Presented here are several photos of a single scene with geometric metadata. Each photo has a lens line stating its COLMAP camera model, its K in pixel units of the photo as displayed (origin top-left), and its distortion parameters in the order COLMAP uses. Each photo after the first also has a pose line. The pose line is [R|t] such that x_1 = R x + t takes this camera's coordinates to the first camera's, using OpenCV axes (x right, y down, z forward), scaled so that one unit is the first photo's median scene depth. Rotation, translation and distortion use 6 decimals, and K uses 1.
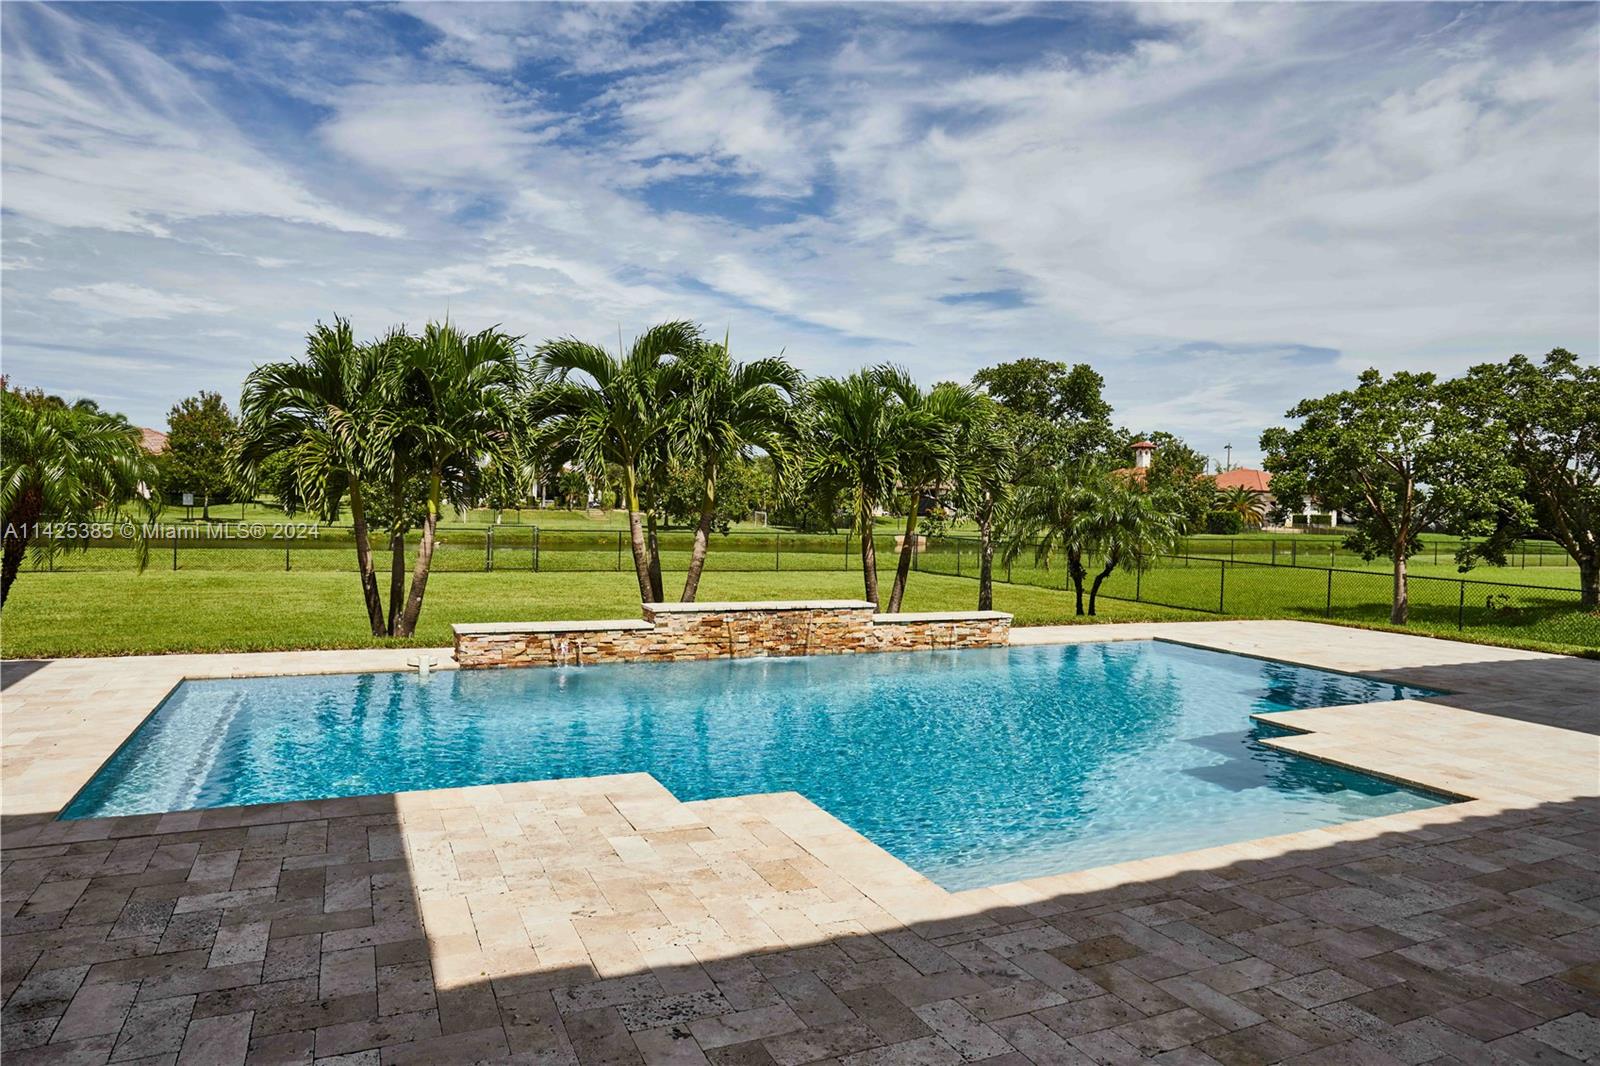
lens RADIAL K [[997.7, 0, 796.8], [0, 997.7, 534.8], [0, 0, 1]] dist [-0.023621, -0.000337]
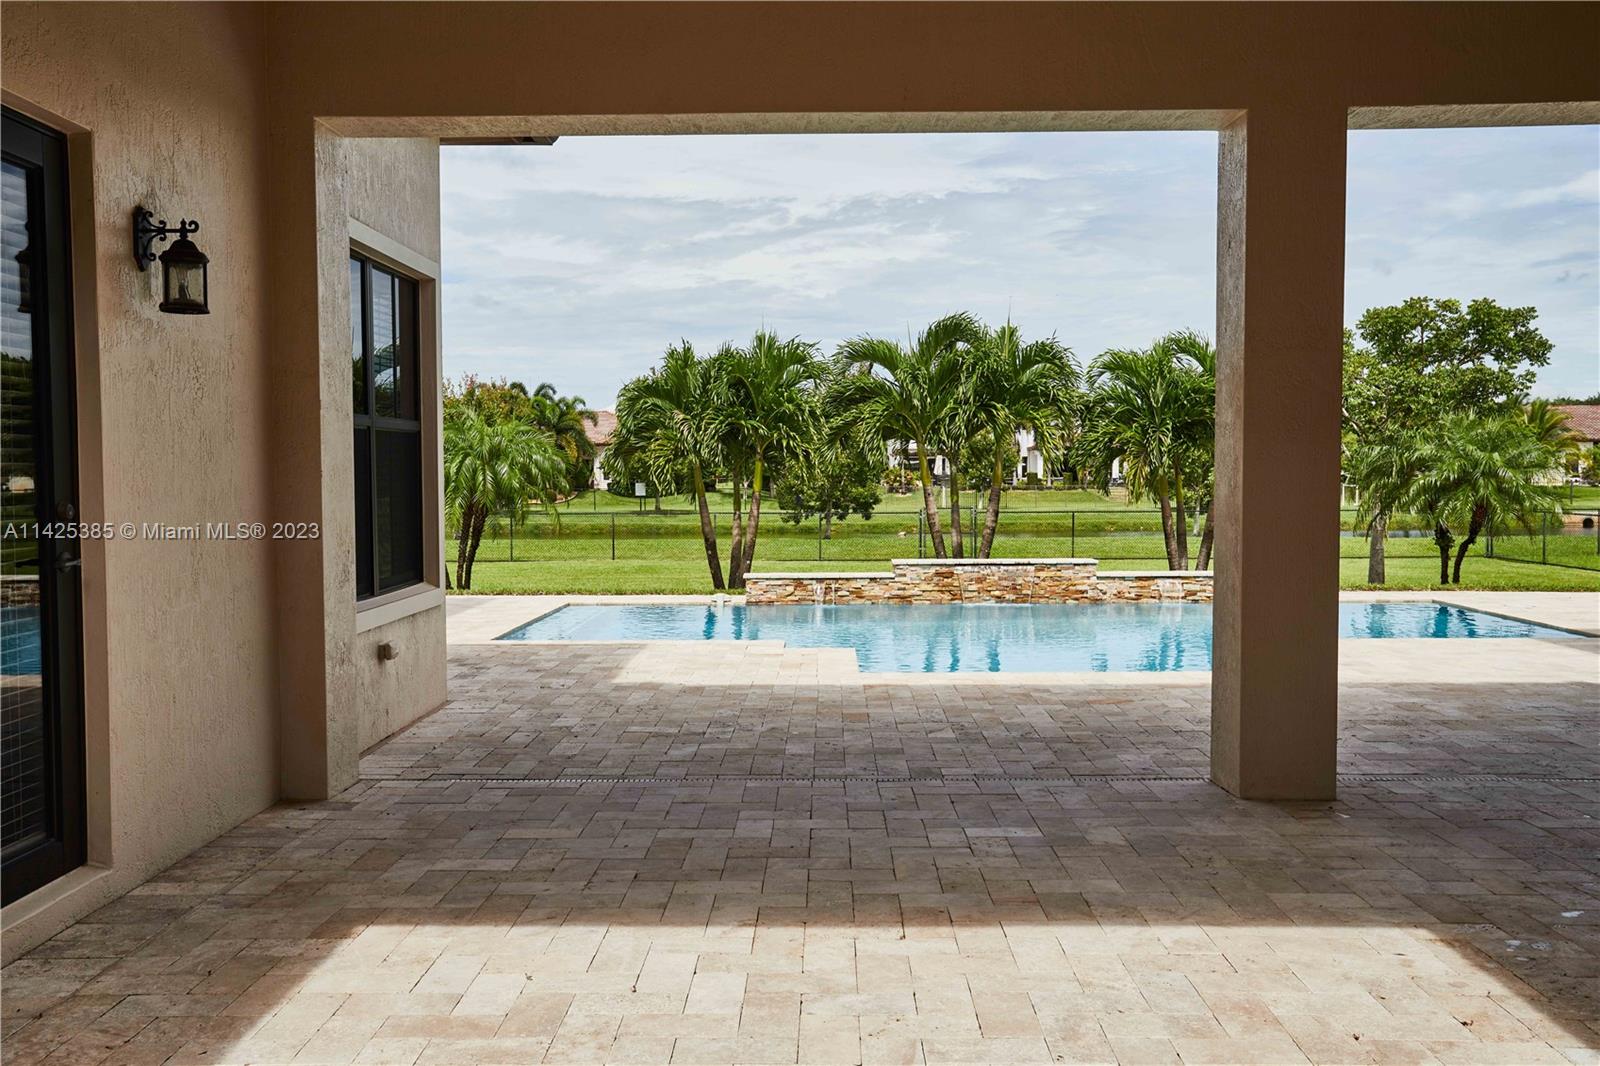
lens RADIAL K [[1420.6, 0, 800.0], [0, 1420.6, 533.0], [0, 0, 1]] dist [-0.055812, 0.113578]
pose [[0.898718, -0.015422, -0.438257, 0.468562], [0.017447, 0.999848, 0.000593, 0.030712], [0.438181, -0.008179, 0.898850, -0.574354]]
